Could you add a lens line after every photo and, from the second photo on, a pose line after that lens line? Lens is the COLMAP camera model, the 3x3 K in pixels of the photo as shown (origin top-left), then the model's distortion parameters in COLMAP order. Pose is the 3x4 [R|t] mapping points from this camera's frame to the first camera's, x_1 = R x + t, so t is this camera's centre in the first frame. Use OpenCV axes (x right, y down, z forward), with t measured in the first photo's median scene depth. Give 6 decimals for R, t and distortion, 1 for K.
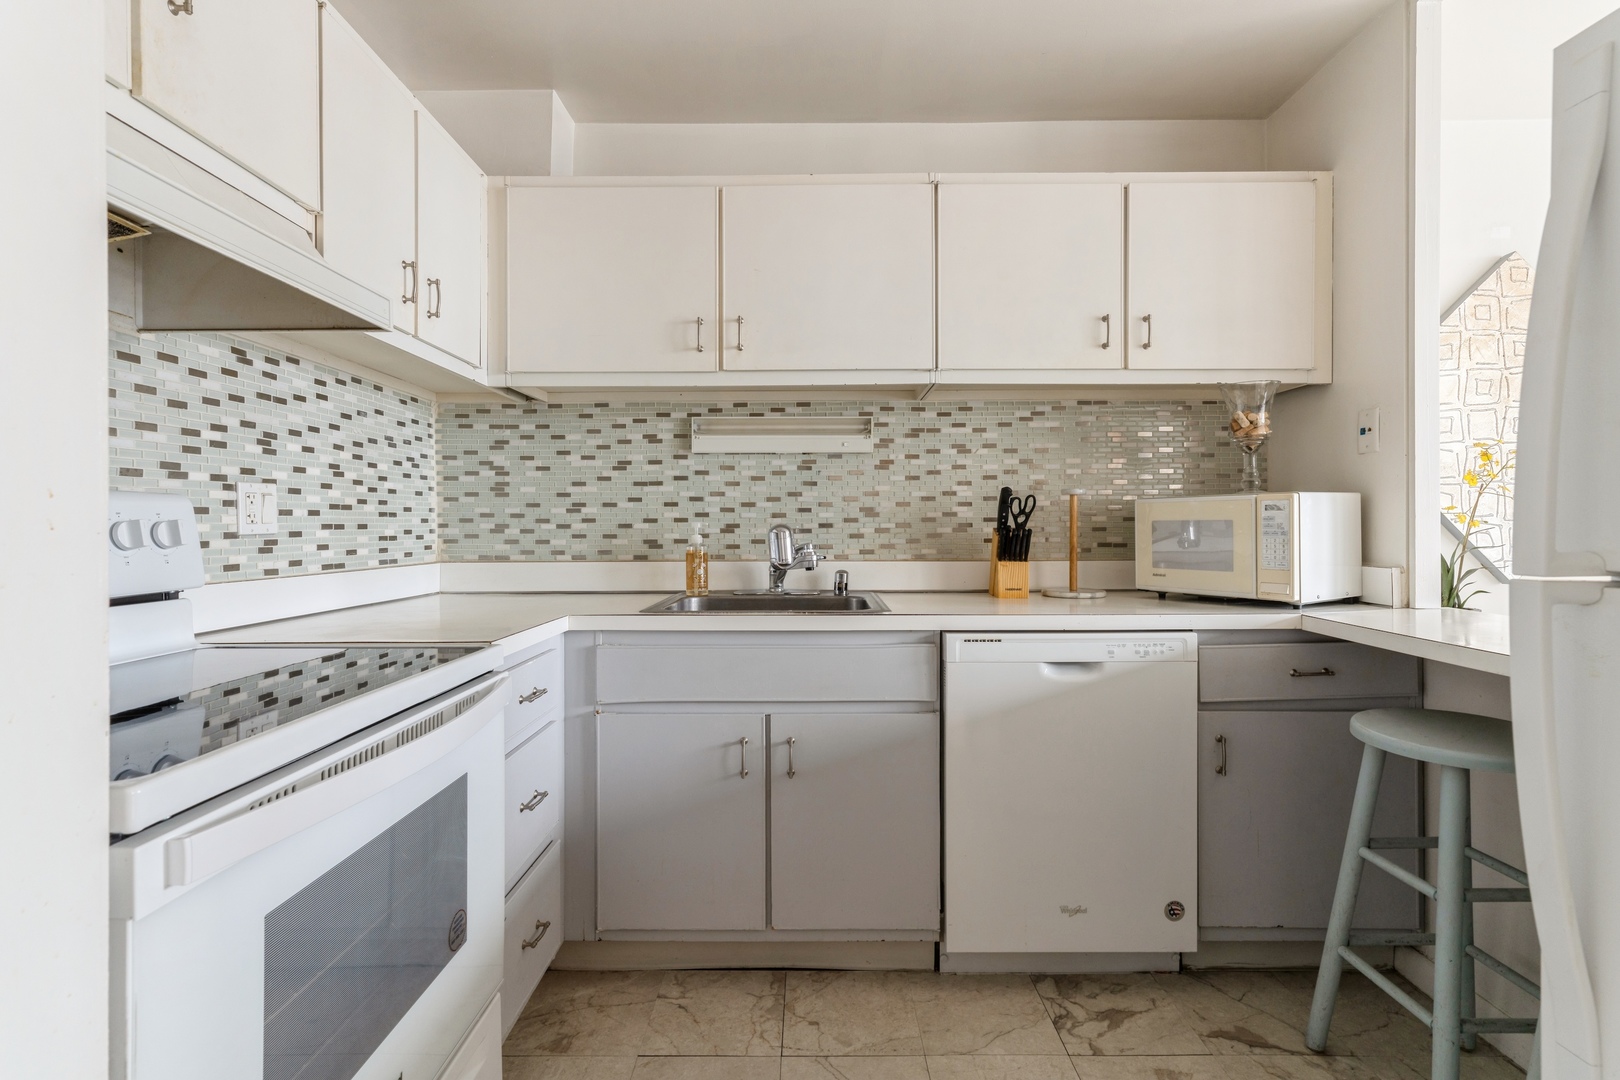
lens RADIAL K [[773.0, 0, 795.7], [0, 773.0, 525.6], [0, 0, 1]] dist [-0.001105, 0.007617]
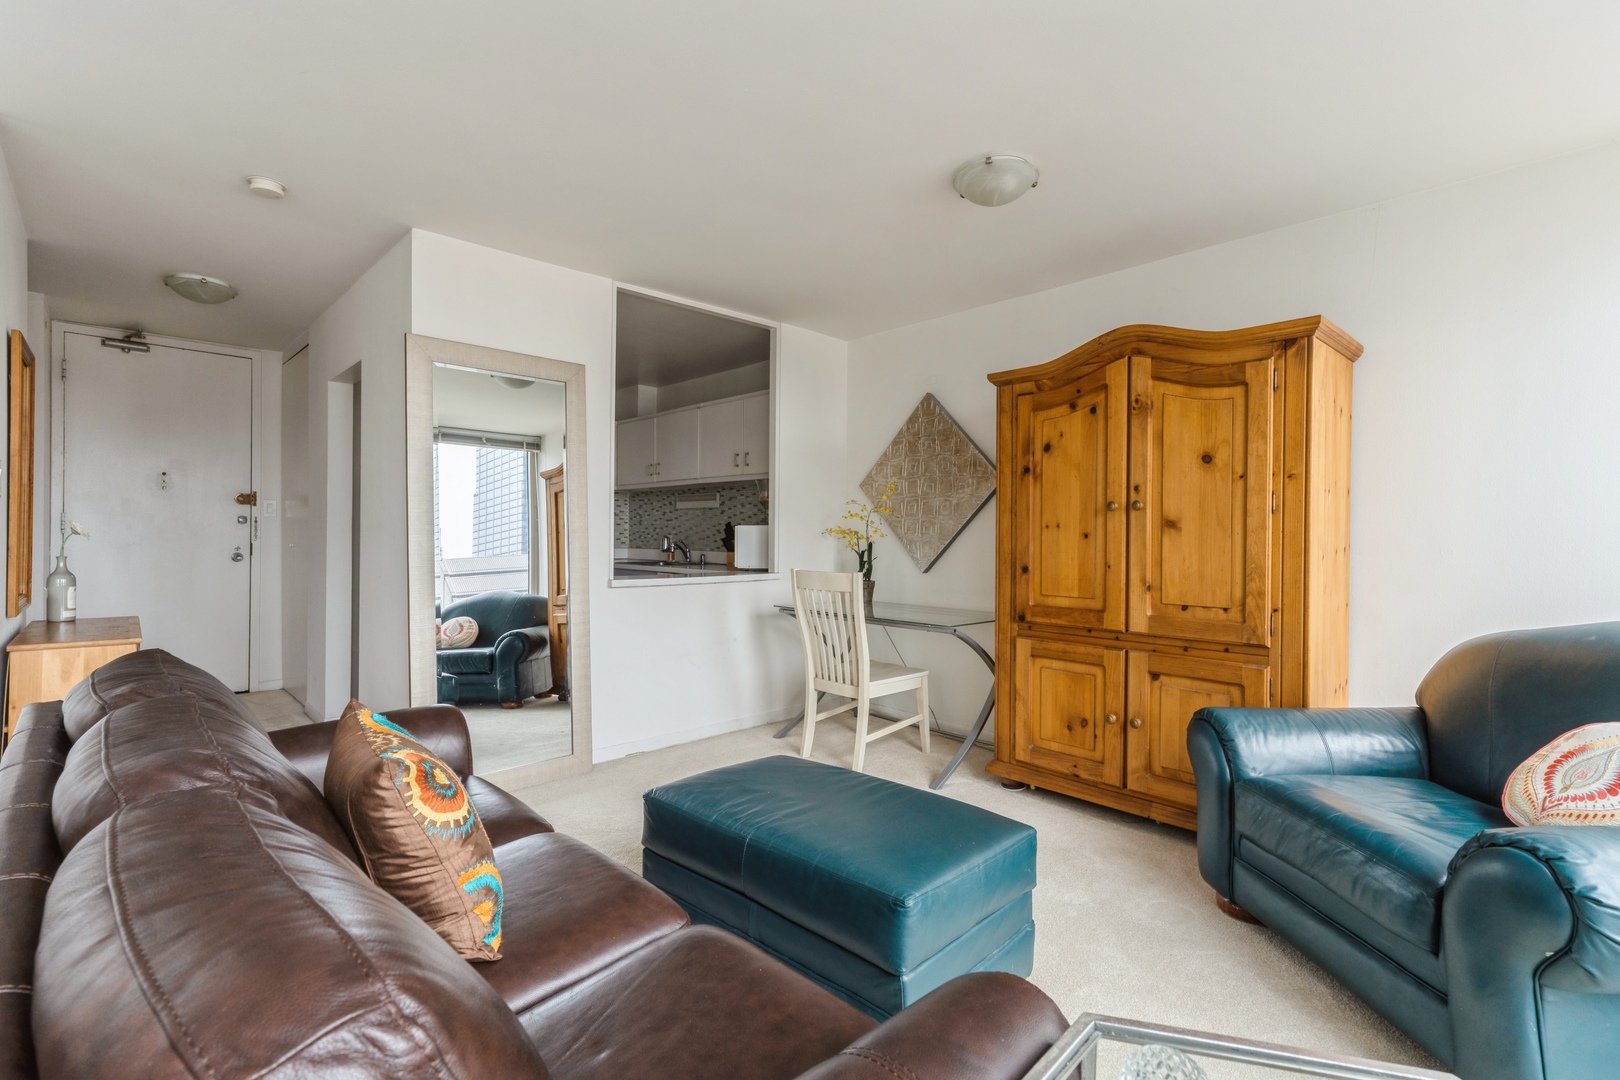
lens RADIAL K [[725.3, 0, 809.0], [0, 725.3, 536.1], [0, 0, 1]] dist [0.013688, 0.000832]
pose [[0.700638, 0.010226, -0.713444, 1.949788], [-0.010635, 0.999936, 0.003888, -0.014841], [0.713438, 0.004863, 0.700701, -0.413640]]
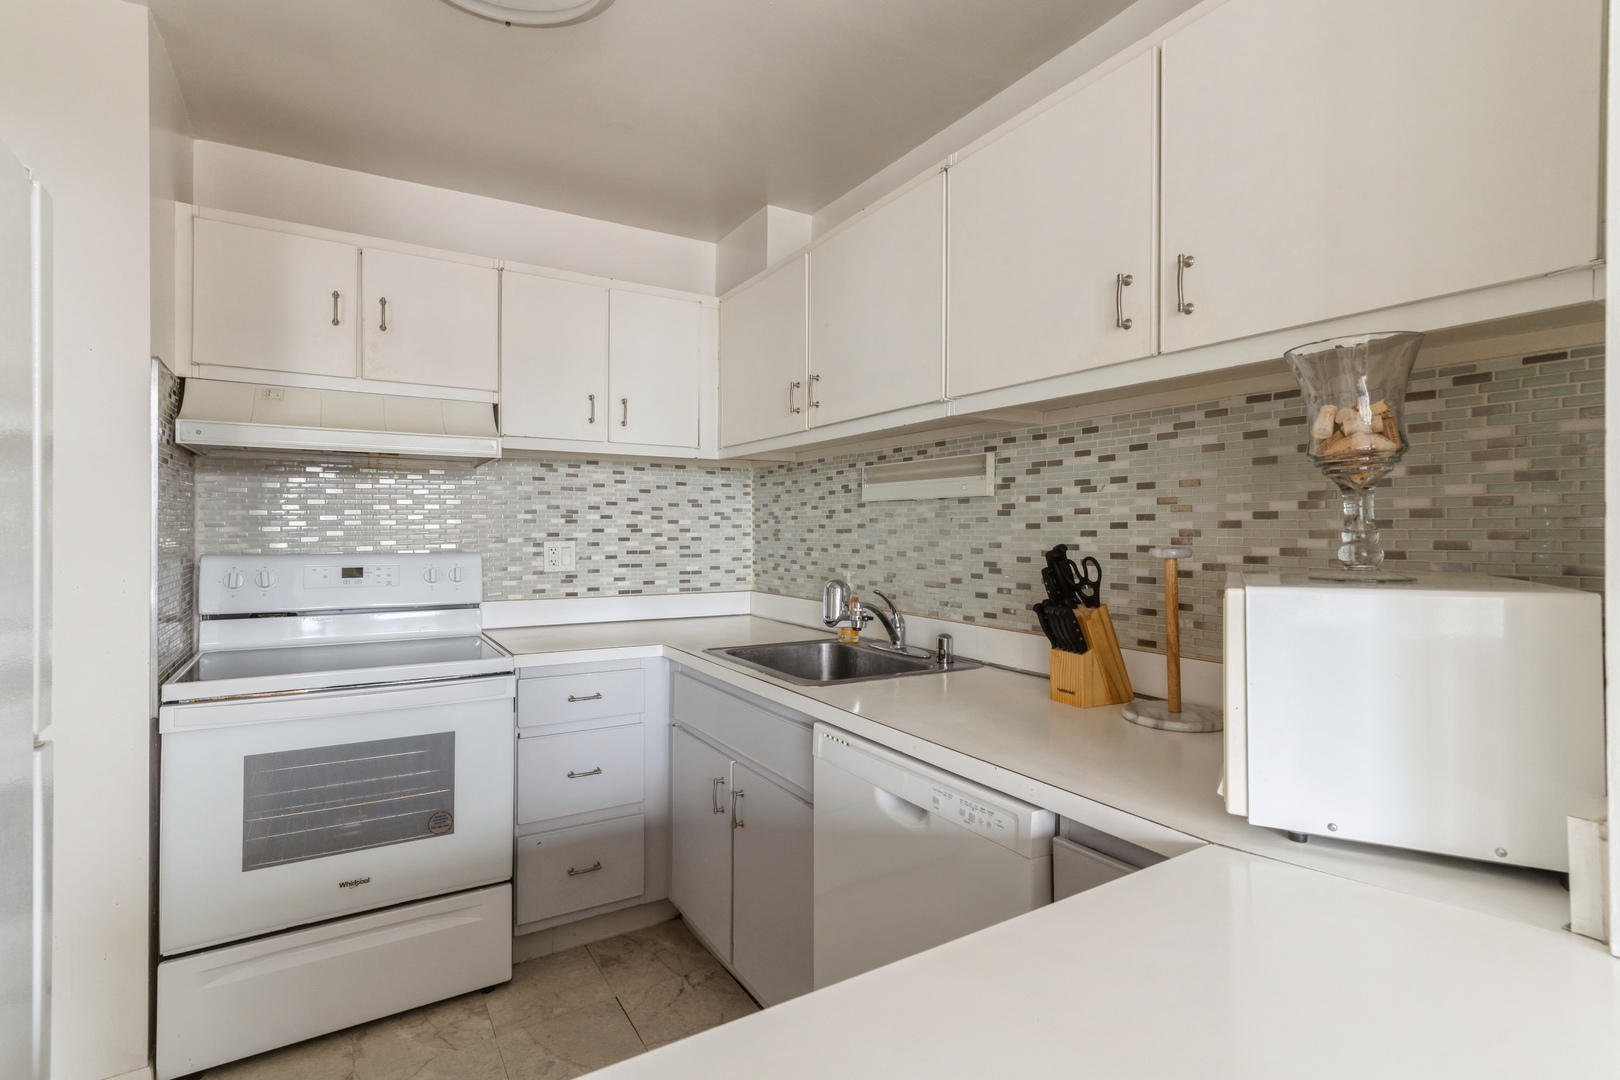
lens RADIAL K [[773.0, 0, 795.7], [0, 773.0, 525.6], [0, 0, 1]] dist [-0.001105, 0.007617]
pose [[0.517117, -0.000052, -0.855914, 0.694192], [-0.003084, 0.999993, -0.001924, -0.060131], [0.855909, 0.003634, 0.517114, 0.394900]]
